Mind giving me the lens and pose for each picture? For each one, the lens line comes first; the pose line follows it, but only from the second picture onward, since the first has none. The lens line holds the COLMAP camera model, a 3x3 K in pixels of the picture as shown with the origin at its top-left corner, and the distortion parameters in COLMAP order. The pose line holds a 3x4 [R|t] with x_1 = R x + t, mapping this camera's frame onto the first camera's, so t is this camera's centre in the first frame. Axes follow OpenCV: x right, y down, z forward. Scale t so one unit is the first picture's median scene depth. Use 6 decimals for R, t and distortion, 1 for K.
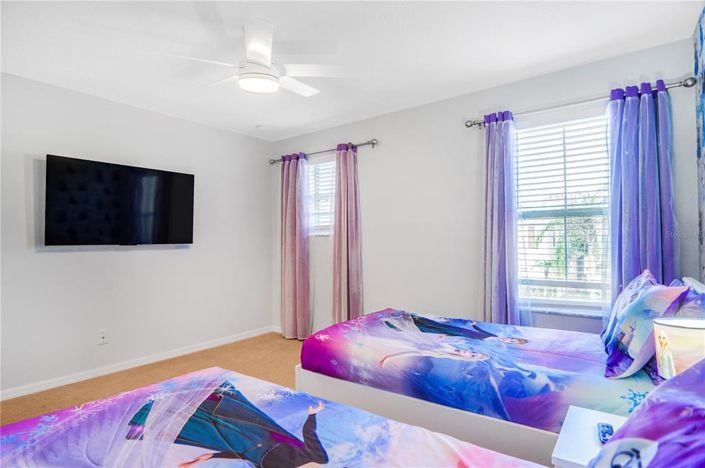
lens RADIAL K [[378.6, 0, 342.4], [0, 378.6, 235.9], [0, 0, 1]] dist [-0.013529, 0.000185]
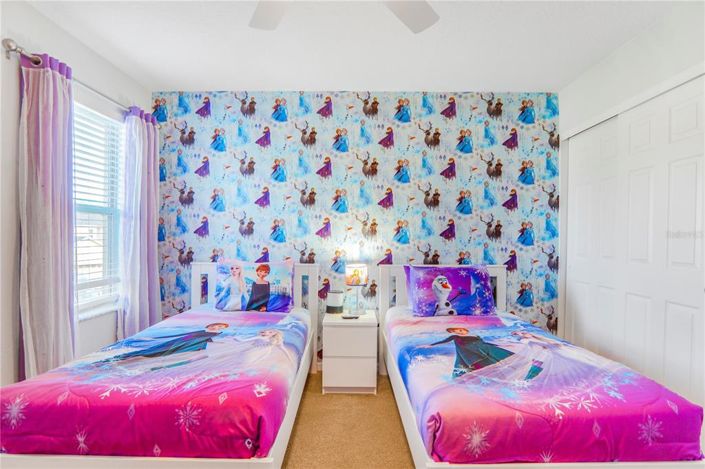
lens RADIAL K [[383.9, 0, 353.1], [0, 383.9, 237.2], [0, 0, 1]] dist [-0.037549, 0.018454]
pose [[-0.613817, -0.002017, 0.789446, -1.015363], [-0.006860, 0.999973, -0.002779, 0.011773], [-0.789418, -0.007121, -0.613814, 1.973755]]
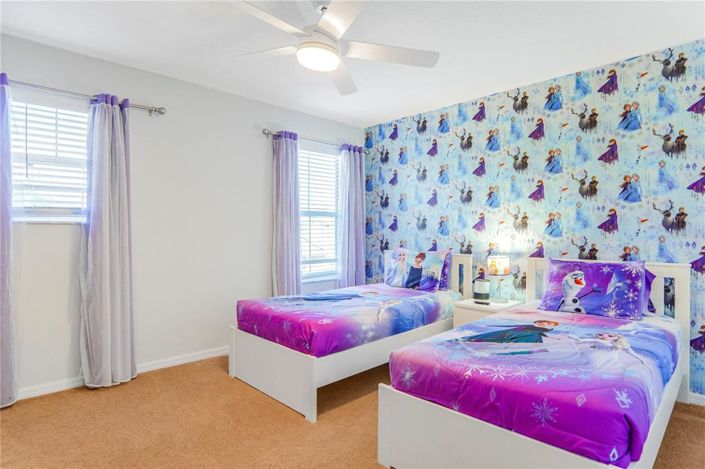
lens RADIAL K [[391.3, 0, 352.5], [0, 391.3, 234.5], [0, 0, 1]] dist [-0.042933, 0.018828]
pose [[0.140813, 0.001049, 0.990036, -1.731119], [-0.008022, 0.999968, 0.000082, 0.037814], [-0.990004, -0.007953, 0.140817, 1.193358]]
